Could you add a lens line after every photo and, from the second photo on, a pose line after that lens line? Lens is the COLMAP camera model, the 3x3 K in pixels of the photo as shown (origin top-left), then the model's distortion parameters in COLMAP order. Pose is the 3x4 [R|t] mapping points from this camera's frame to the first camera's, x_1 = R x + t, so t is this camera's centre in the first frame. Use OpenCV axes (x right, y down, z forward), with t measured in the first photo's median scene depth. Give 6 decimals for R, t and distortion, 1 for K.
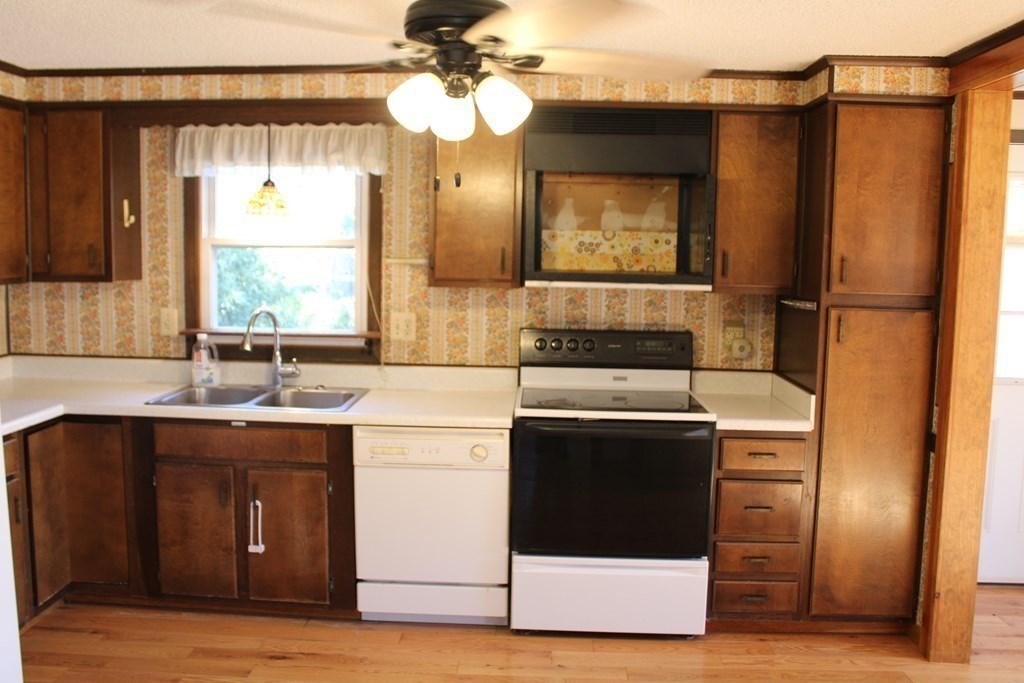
lens RADIAL K [[882.2, 0, 512.0], [0, 882.2, 341.5], [0, 0, 1]] dist [-0.137662, 0.124601]
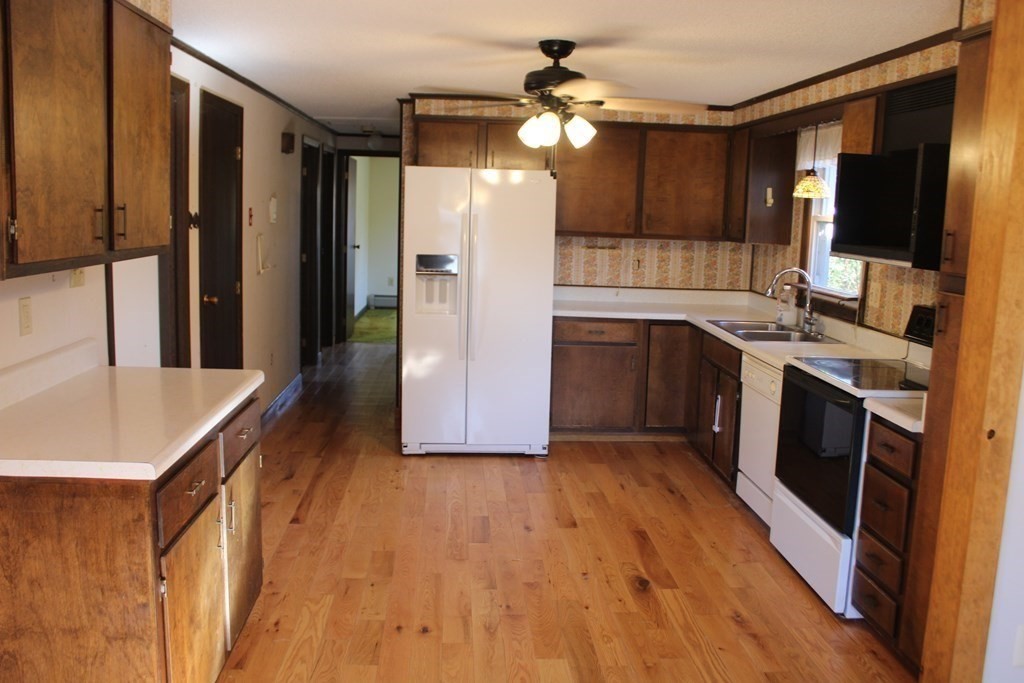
lens RADIAL K [[882.2, 0, 512.0], [0, 882.2, 341.5], [0, 0, 1]] dist [-0.137662, 0.124601]
pose [[0.116862, 0.137667, -0.983560, 0.946328], [-0.135529, 0.983292, 0.121526, -0.029152], [0.983857, 0.119099, 0.133568, 0.405511]]
